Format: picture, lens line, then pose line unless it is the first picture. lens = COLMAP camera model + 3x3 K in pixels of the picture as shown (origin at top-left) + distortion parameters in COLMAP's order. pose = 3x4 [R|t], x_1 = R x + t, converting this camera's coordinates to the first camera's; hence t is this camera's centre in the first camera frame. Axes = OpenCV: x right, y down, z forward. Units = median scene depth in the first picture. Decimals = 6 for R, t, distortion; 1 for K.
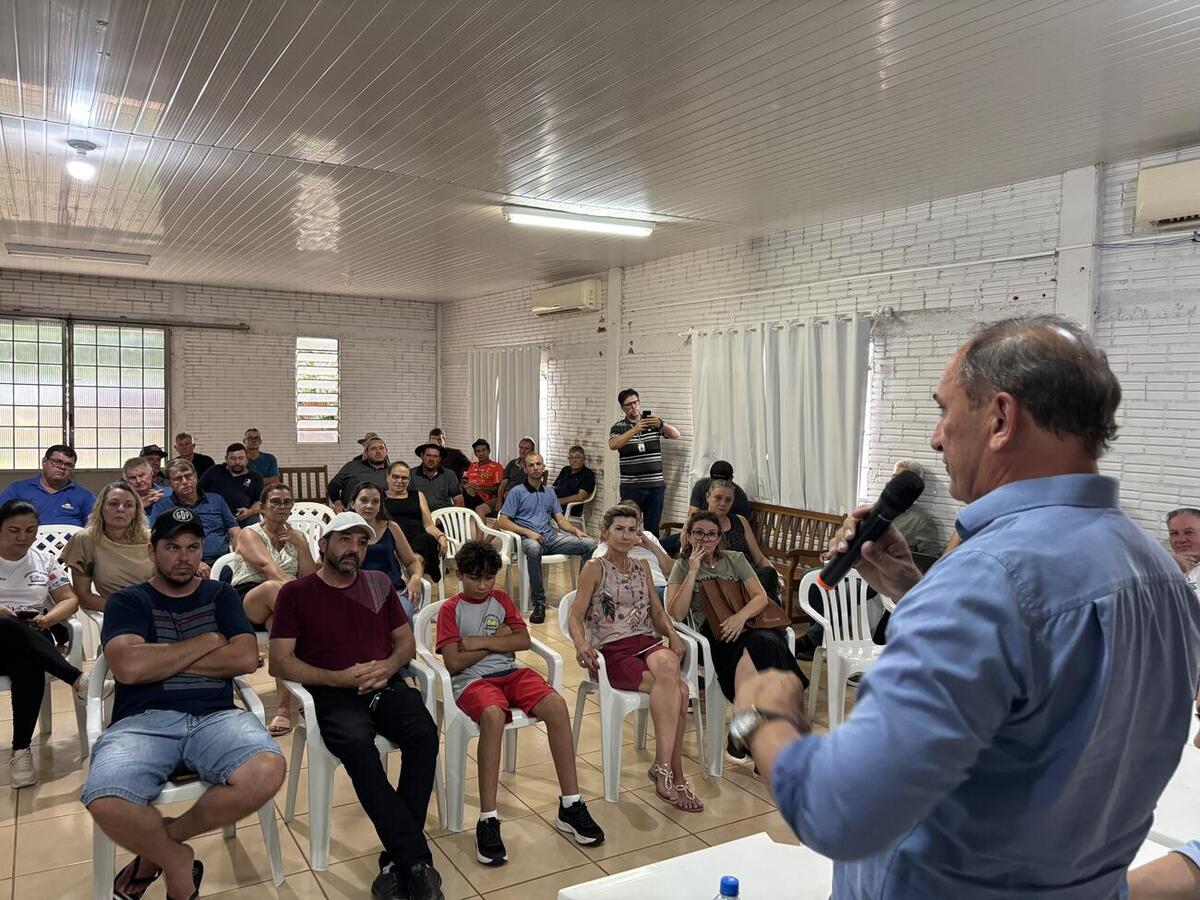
lens RADIAL K [[910.6, 0, 597.8], [0, 910.6, 463.6], [0, 0, 1]] dist [-0.000787, 0.028878]
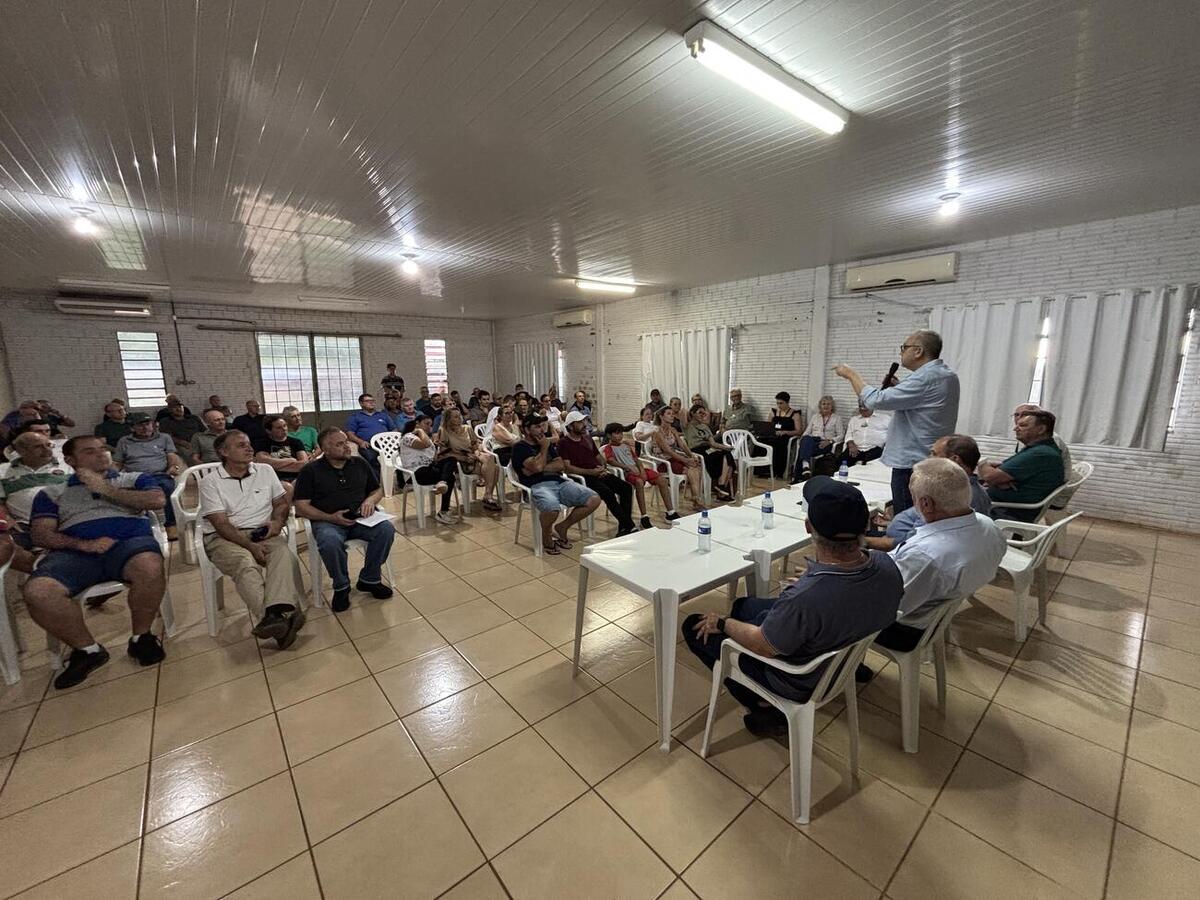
lens RADIAL K [[482.8, 0, 598.0], [0, 482.8, 450.2], [0, 0, 1]] dist [0.009089, -0.012656]
pose [[0.987405, -0.056359, 0.147834, -0.145417], [0.041576, 0.993992, 0.101248, 0.008632], [-0.152652, -0.093826, 0.983816, -0.122135]]
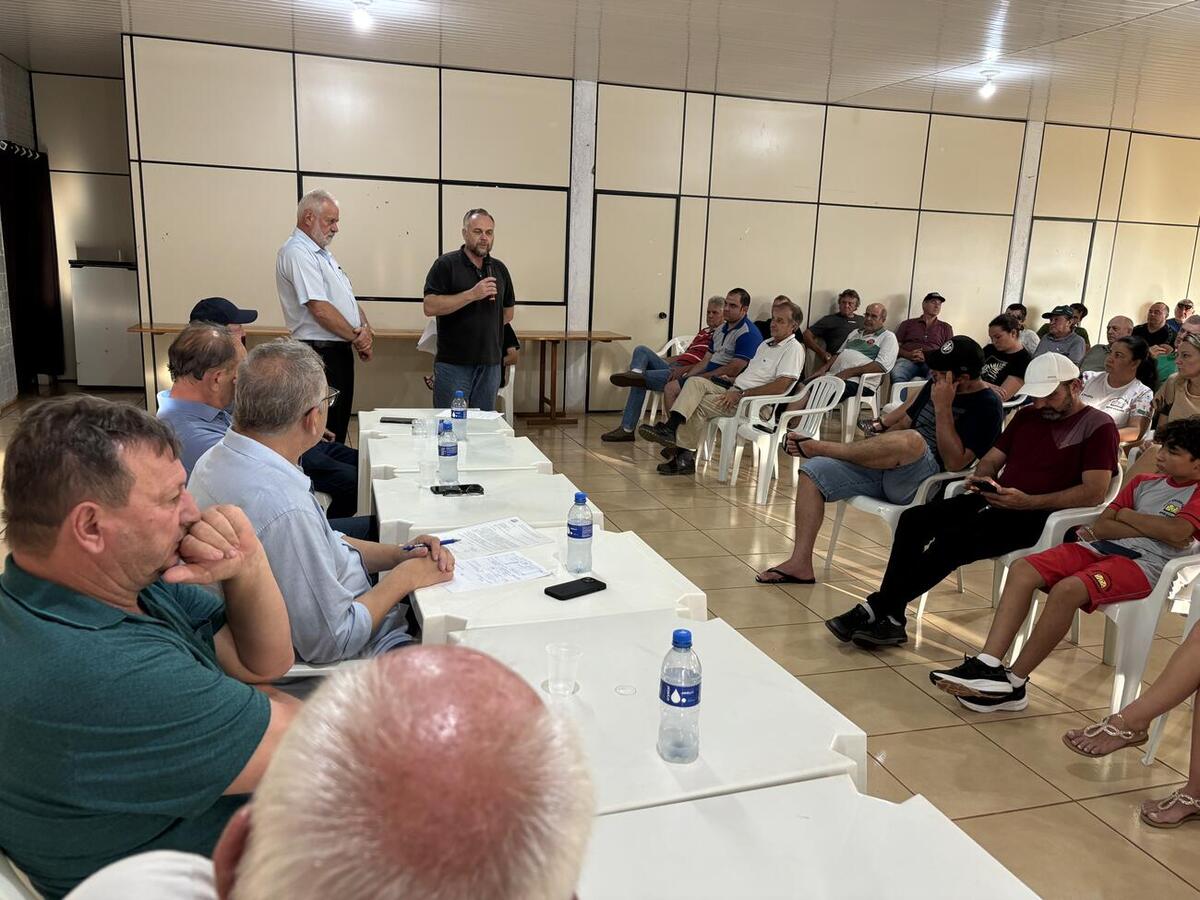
lens RADIAL K [[910.6, 0, 597.8], [0, 910.6, 463.6], [0, 0, 1]] dist [-0.000787, 0.028878]
pose [[-0.245695, 0.184423, -0.951642, 0.275591], [-0.108974, 0.970256, 0.216165, 0.005279], [0.963202, 0.156815, -0.218290, 0.240512]]
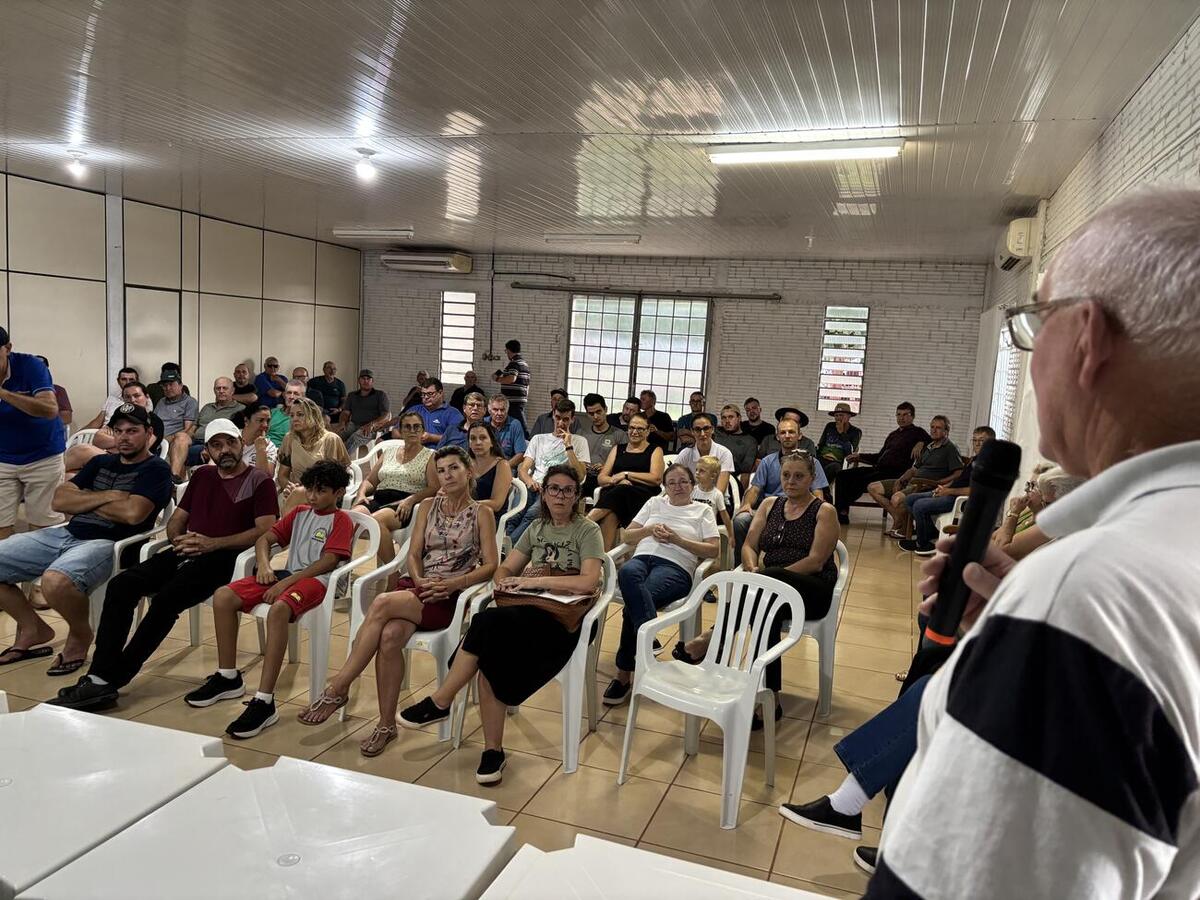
lens RADIAL K [[902.9, 0, 600.0], [0, 902.9, 450.0], [0, 0, 1]] dist [0.080139, -0.134145]
pose [[0.640968, 0.100284, -0.760988, 0.328552], [-0.098320, 0.993988, 0.048176, -0.004717], [0.761244, 0.043941, 0.646975, 0.190174]]
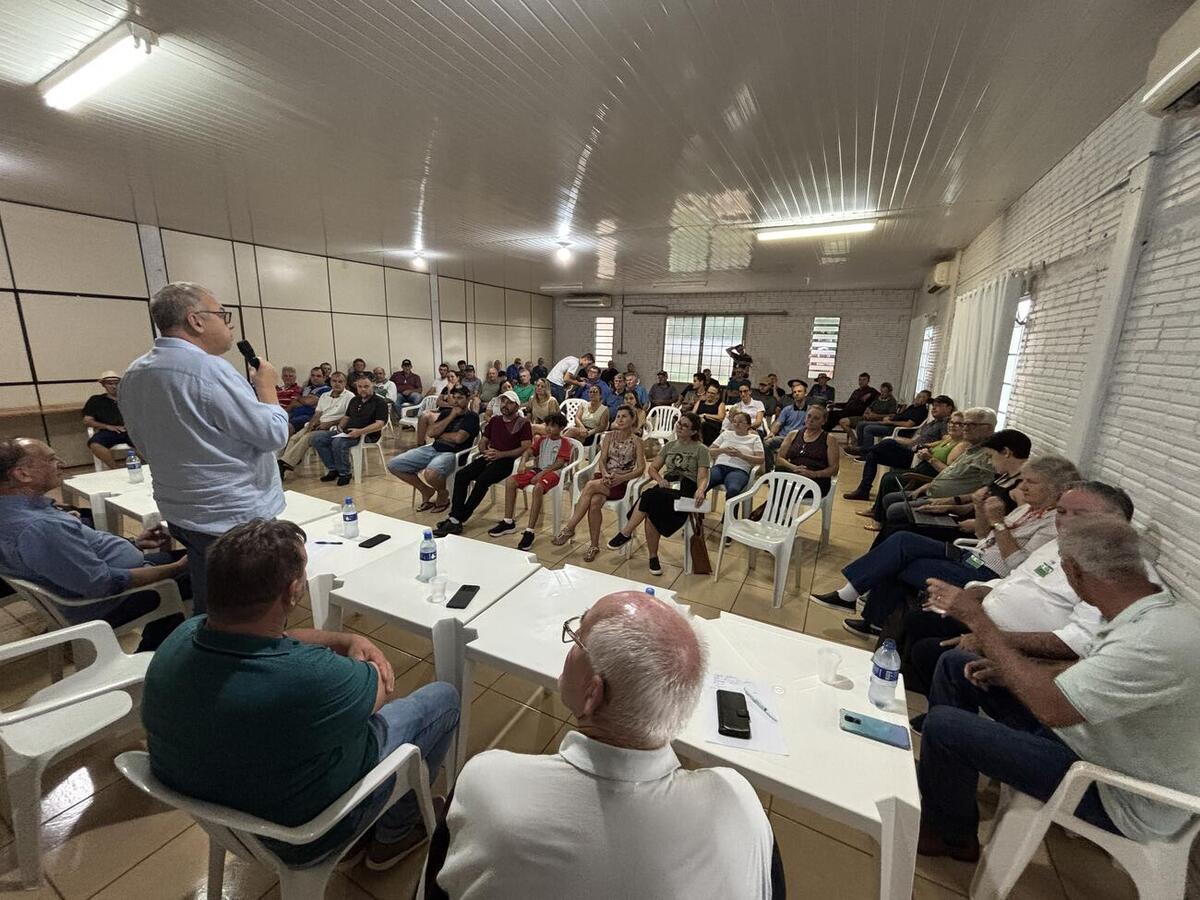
lens RADIAL K [[482.8, 0, 598.0], [0, 482.8, 450.2], [0, 0, 1]] dist [0.009089, -0.012656]
pose [[0.518198, 0.179294, -0.836256, 0.317639], [-0.077663, 0.983604, 0.162760, -0.007136], [0.851727, -0.019395, 0.523627, 0.171628]]
